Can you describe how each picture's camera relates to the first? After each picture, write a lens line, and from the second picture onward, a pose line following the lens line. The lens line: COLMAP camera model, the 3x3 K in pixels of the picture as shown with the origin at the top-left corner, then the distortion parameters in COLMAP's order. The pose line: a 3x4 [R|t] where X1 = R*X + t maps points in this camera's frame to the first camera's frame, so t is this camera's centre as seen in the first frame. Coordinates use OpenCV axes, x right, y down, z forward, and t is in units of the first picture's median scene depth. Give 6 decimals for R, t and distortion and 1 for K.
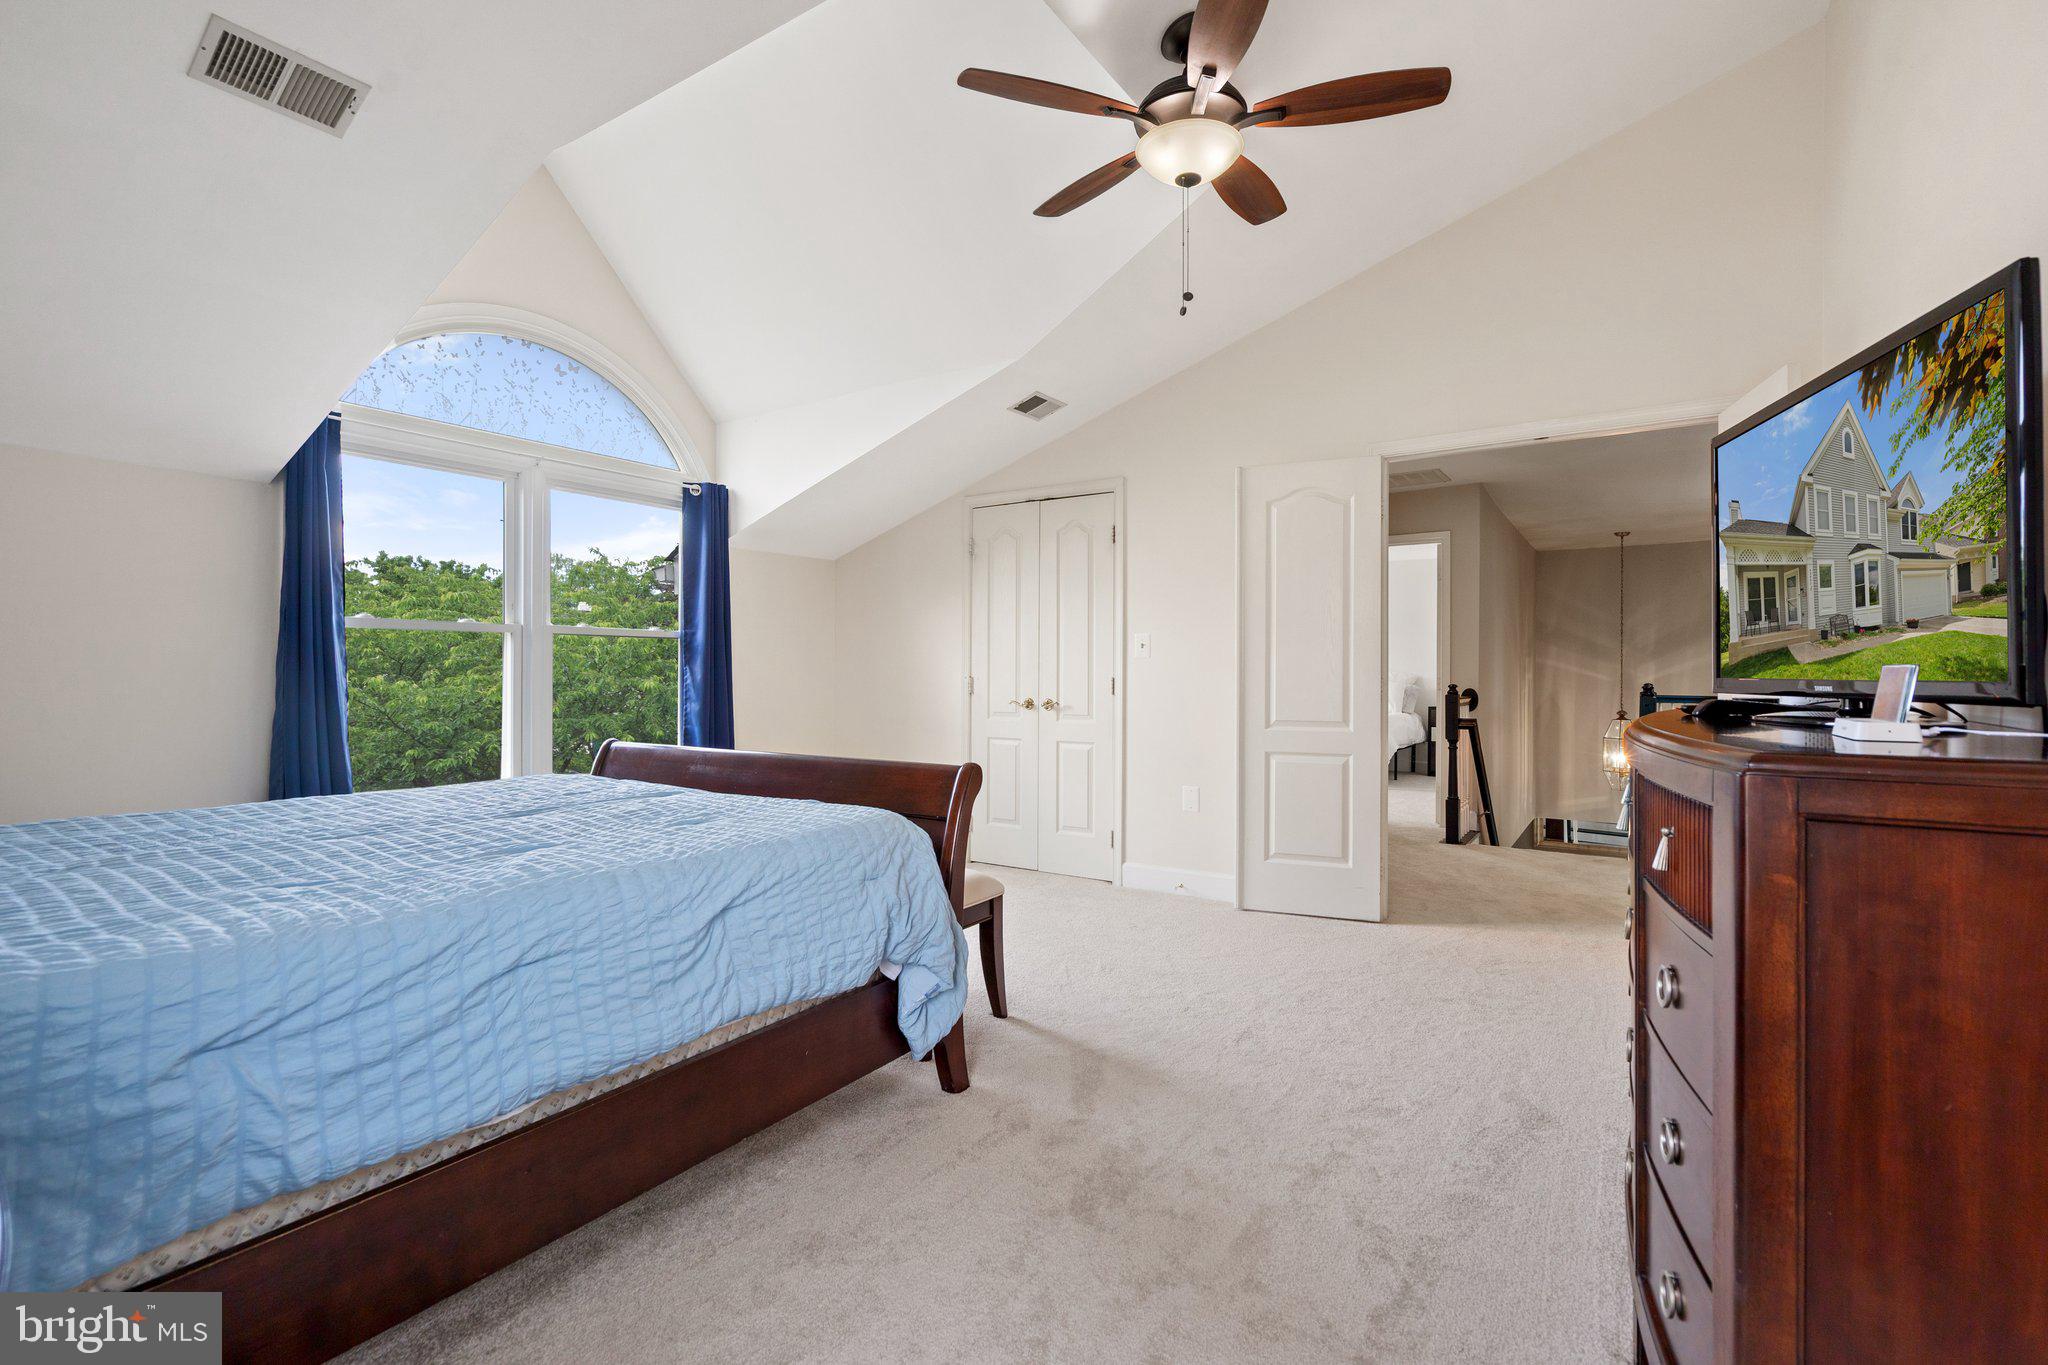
lens RADIAL K [[942.9, 0, 1011.1], [0, 942.9, 666.9], [0, 0, 1]] dist [0.002454, 0.000022]
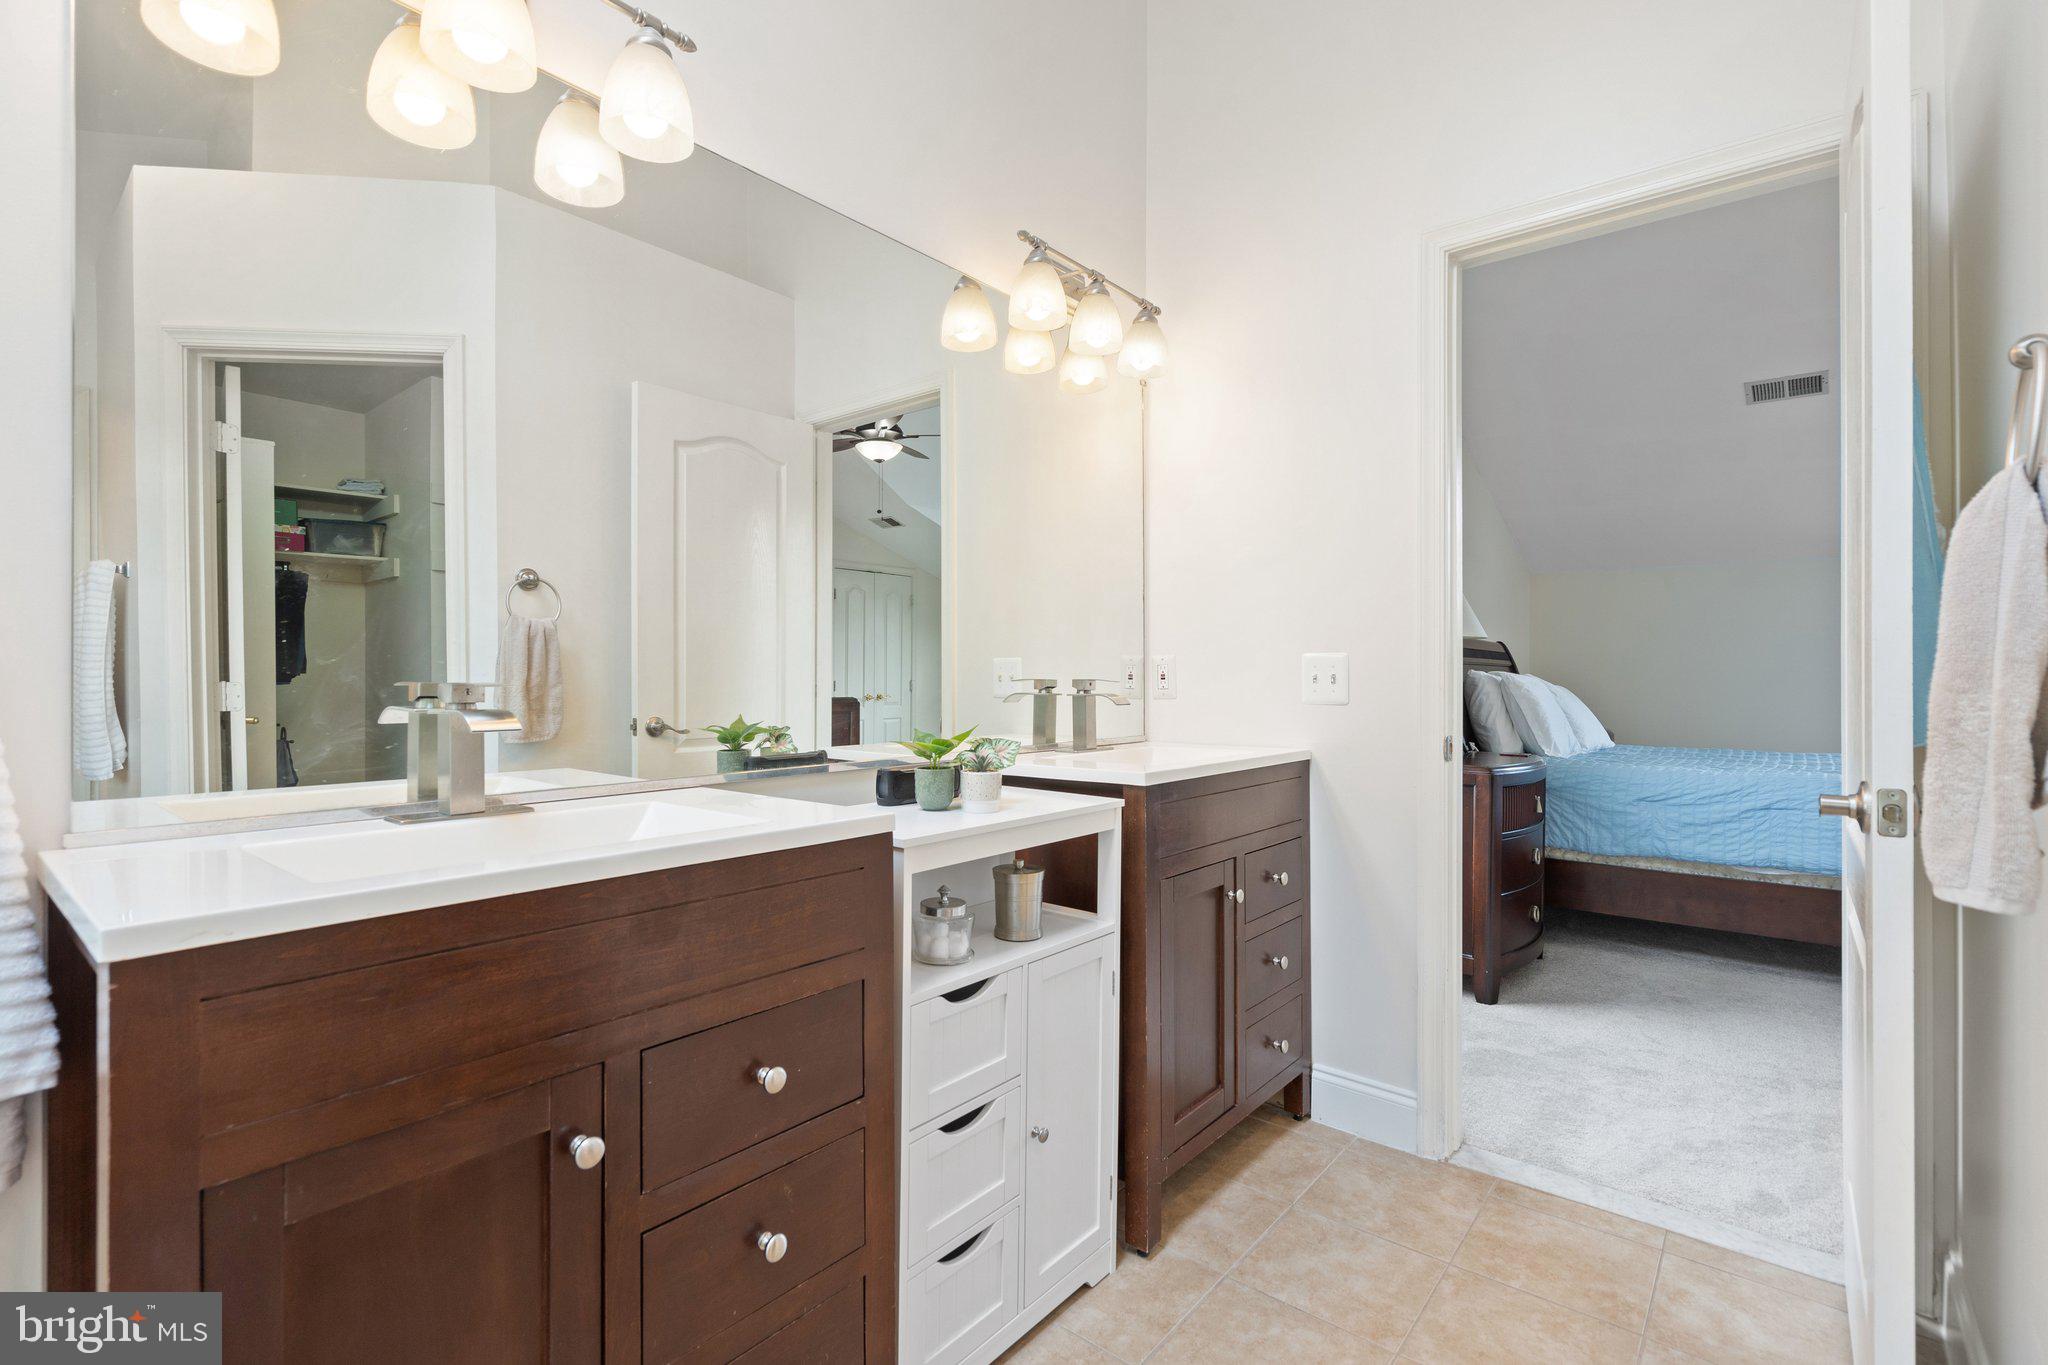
lens RADIAL K [[942.9, 0, 1025.4], [0, 942.9, 677.3], [0, 0, 1]] dist [0.002454, 0.000022]
pose [[-0.106294, -0.005189, -0.994321, 2.144301], [0.008029, 0.999949, -0.006077, -0.005872], [0.994302, -0.008629, -0.106247, -0.617307]]
